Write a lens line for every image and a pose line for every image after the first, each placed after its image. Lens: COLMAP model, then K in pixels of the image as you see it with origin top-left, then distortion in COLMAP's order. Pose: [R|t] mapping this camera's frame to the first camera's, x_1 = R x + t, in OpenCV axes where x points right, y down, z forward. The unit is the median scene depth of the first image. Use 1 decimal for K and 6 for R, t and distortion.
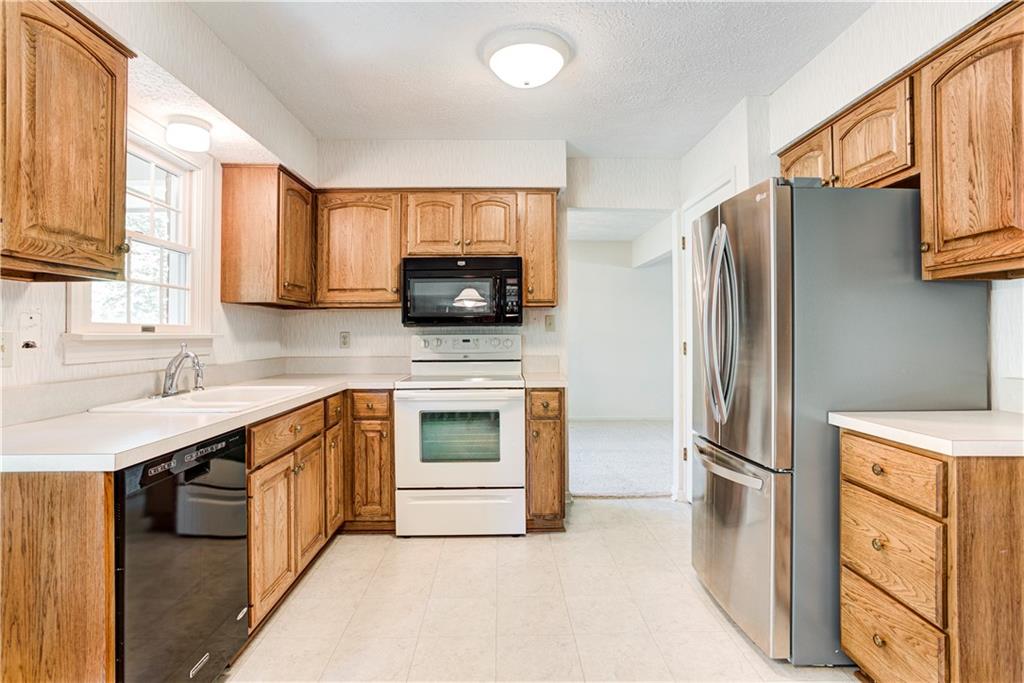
lens RADIAL K [[517.7, 0, 503.5], [0, 517.7, 329.0], [0, 0, 1]] dist [-0.035309, 0.005143]
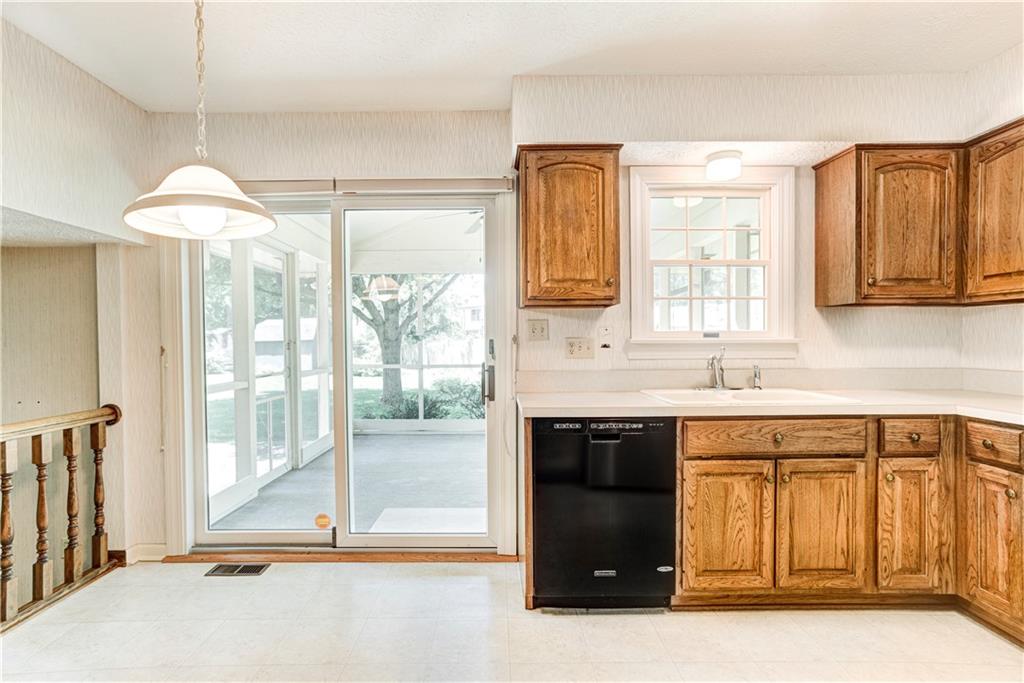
lens RADIAL K [[510.4, 0, 503.9], [0, 510.4, 346.5], [0, 0, 1]] dist [-0.042149, 0.019021]
pose [[-0.008969, 0.017247, -0.999811, 0.433924], [0.013797, 0.999758, 0.017122, 0.000027], [0.999865, -0.013640, -0.009205, 0.403125]]
